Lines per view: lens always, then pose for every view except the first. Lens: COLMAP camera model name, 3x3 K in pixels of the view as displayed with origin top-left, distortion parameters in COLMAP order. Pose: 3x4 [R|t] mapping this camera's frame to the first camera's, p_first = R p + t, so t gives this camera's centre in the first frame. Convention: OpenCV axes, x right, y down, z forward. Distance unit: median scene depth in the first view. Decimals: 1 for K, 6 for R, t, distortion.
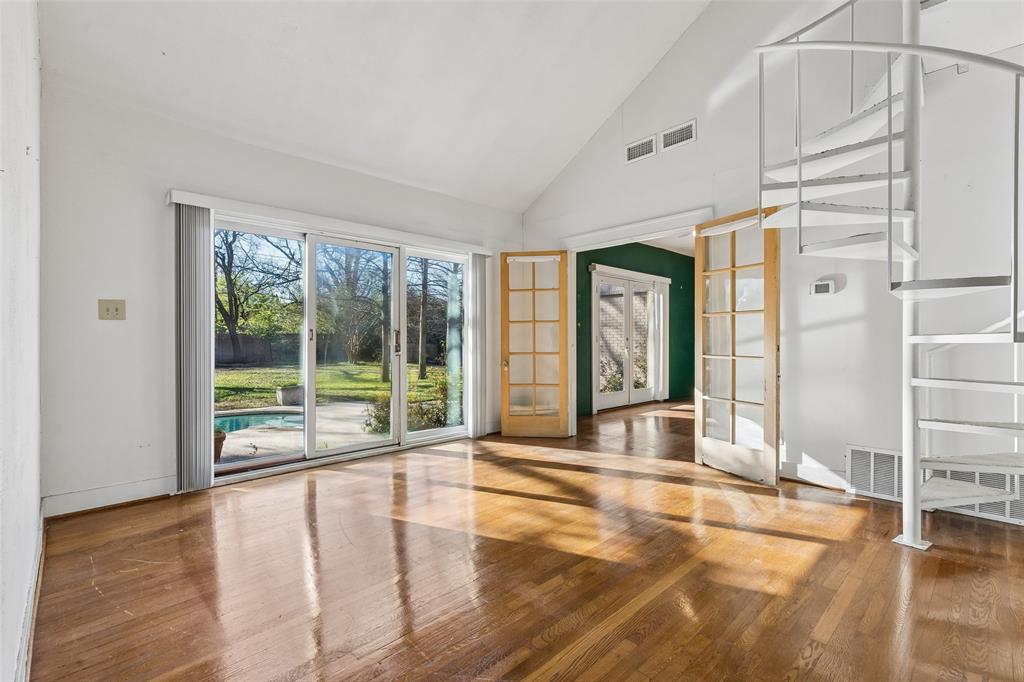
lens RADIAL K [[465.7, 0, 503.6], [0, 465.7, 340.7], [0, 0, 1]] dist [-0.002096, -0.000336]
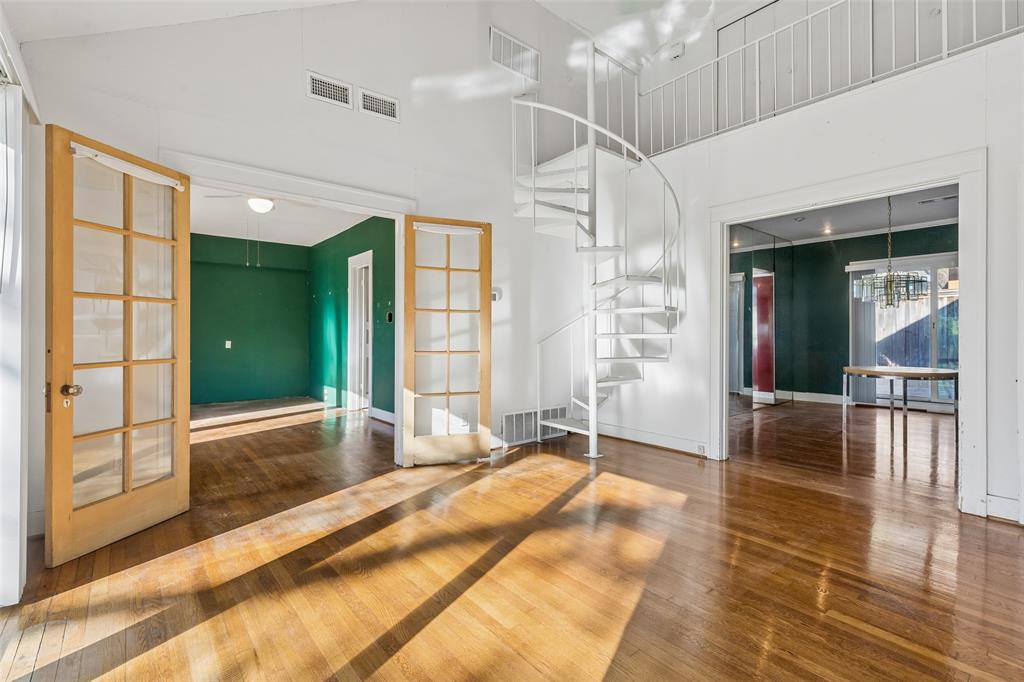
lens RADIAL K [[465.4, 0, 507.4], [0, 465.4, 335.2], [0, 0, 1]] dist [-0.002478, -0.000305]
pose [[0.051257, 0.003239, 0.998680, -0.531193], [0.000092, 0.999995, -0.003248, -0.001551], [-0.998686, 0.000258, 0.051256, 0.769456]]
